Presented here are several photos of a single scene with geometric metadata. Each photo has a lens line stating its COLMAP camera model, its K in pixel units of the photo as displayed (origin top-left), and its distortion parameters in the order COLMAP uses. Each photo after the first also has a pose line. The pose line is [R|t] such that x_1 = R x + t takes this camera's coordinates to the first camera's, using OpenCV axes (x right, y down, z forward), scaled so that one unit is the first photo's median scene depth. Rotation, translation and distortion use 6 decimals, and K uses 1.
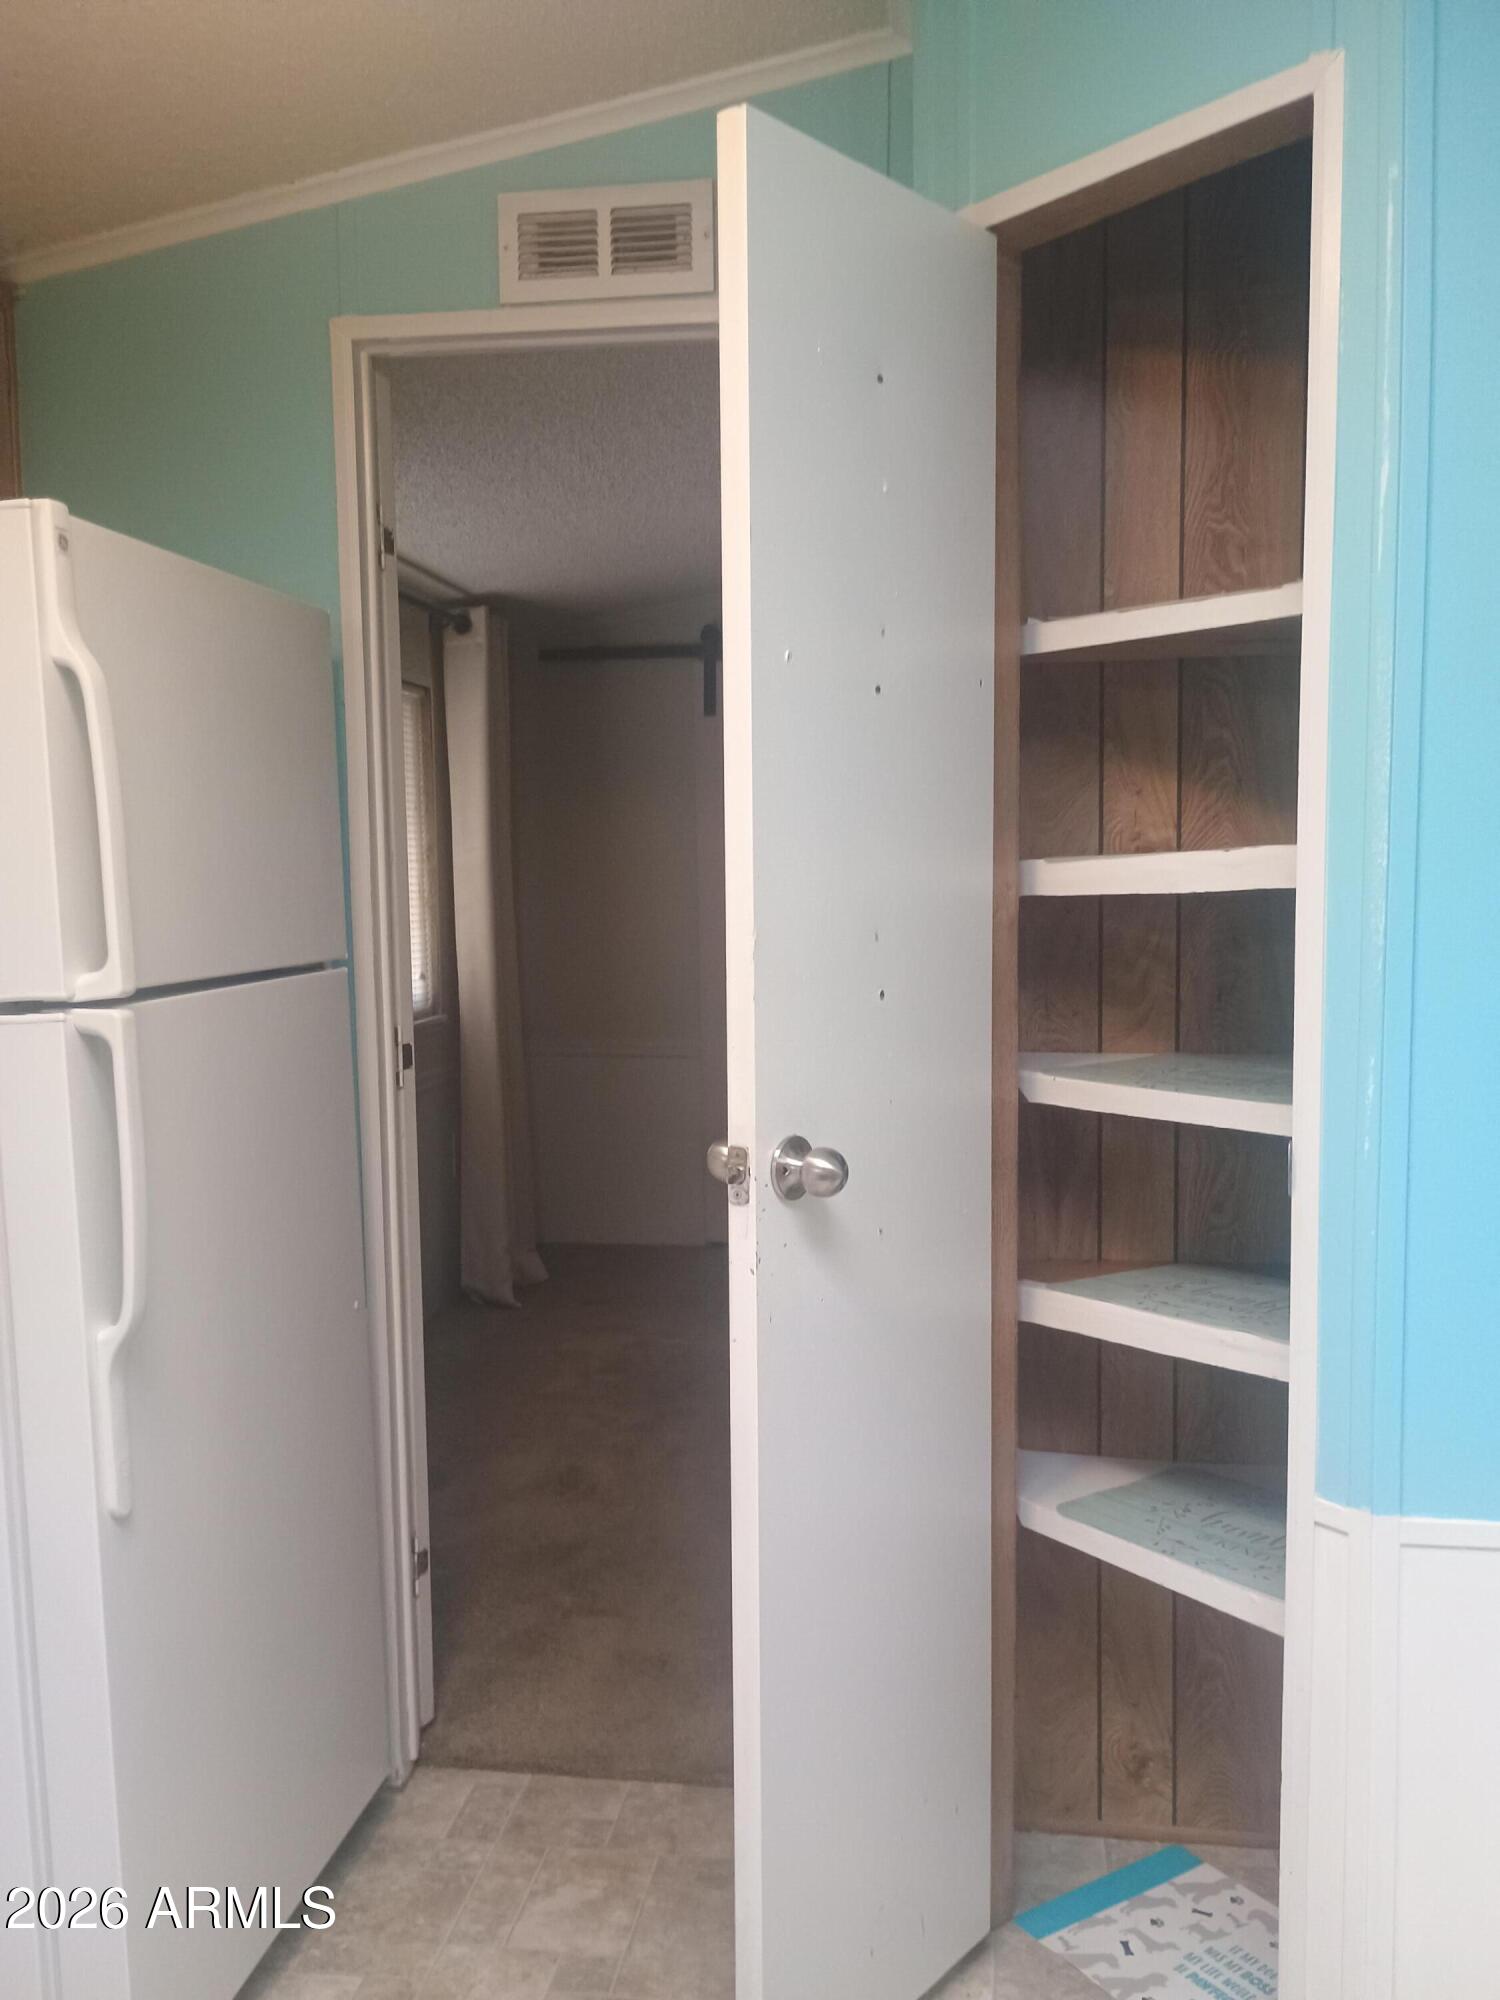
lens RADIAL K [[1722.1, 0, 751.2], [0, 1722.1, 1025.7], [0, 0, 1]] dist [0.006218, 0.002025]
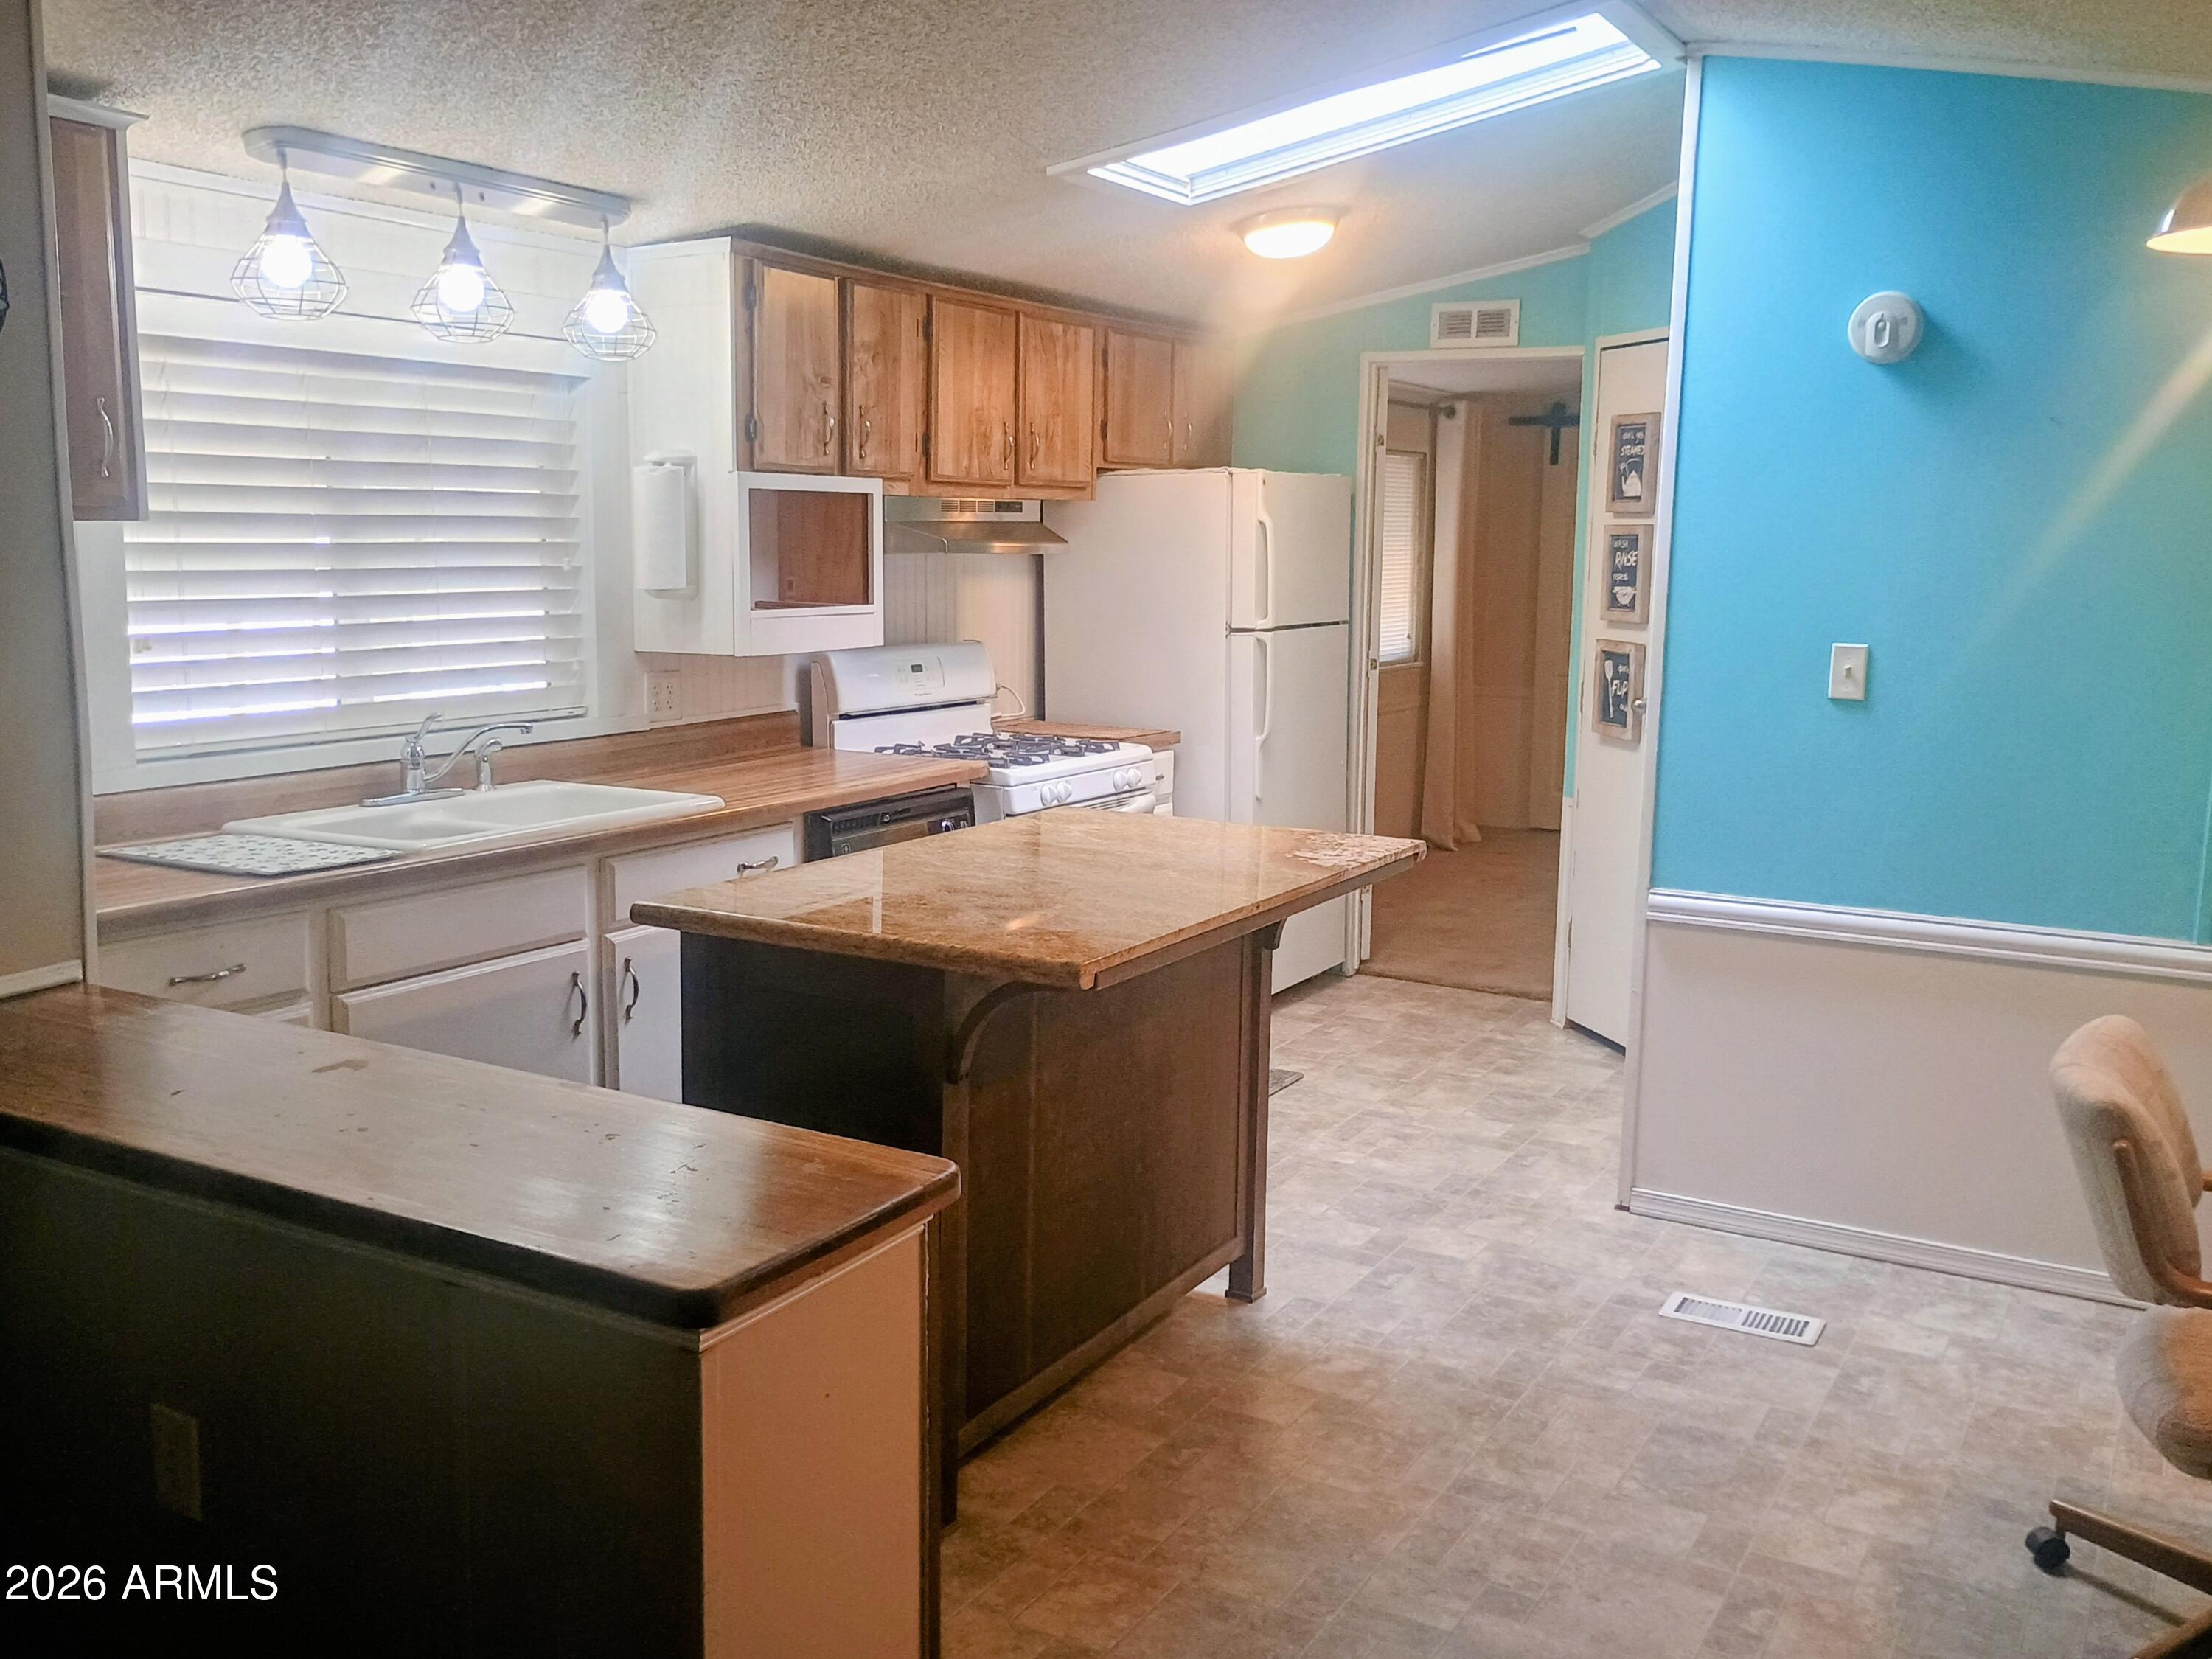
lens RADIAL K [[1965.1, 0, 1102.7], [0, 1965.1, 789.9], [0, 0, 1]] dist [0.012015, 0.004098]
pose [[0.928115, 0.074516, -0.364760, 0.478448], [-0.059941, 0.996891, 0.051136, 0.079824], [0.367437, -0.025596, 0.929696, -1.735173]]
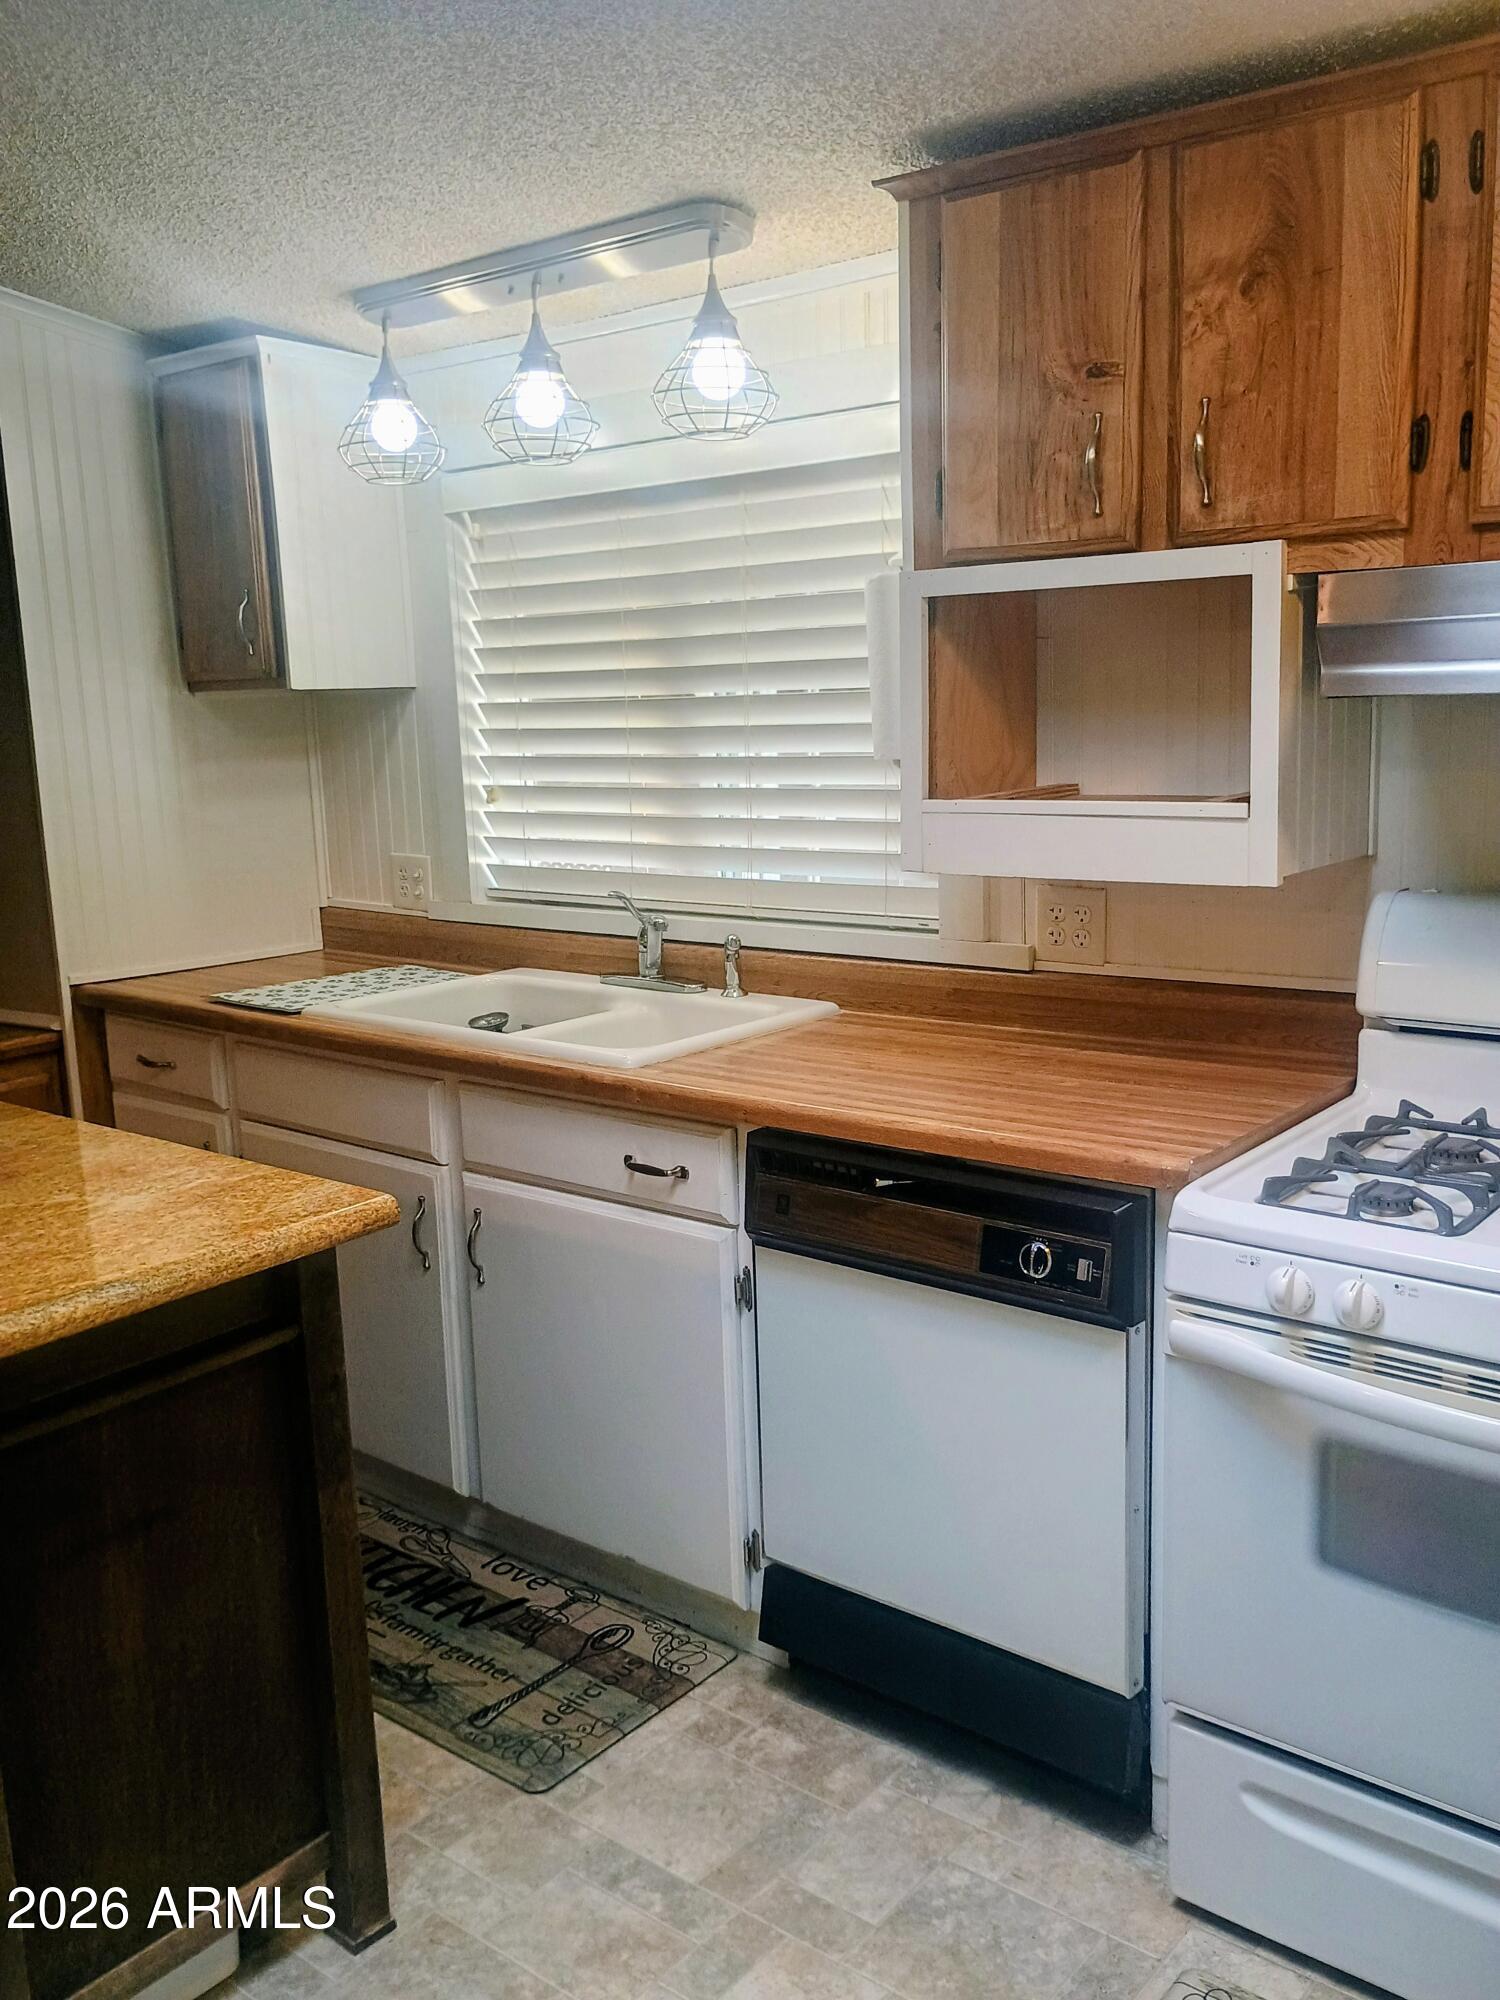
lens RADIAL K [[1773.3, 0, 750.0], [0, 1773.3, 1000.0], [0, 0, 1]] dist [0.029161, 0.002934]
pose [[-0.514979, 0.178421, -0.838428, 0.414486], [-0.040316, 0.971975, 0.231603, -0.109306], [0.856254, 0.153073, -0.493353, 0.482956]]
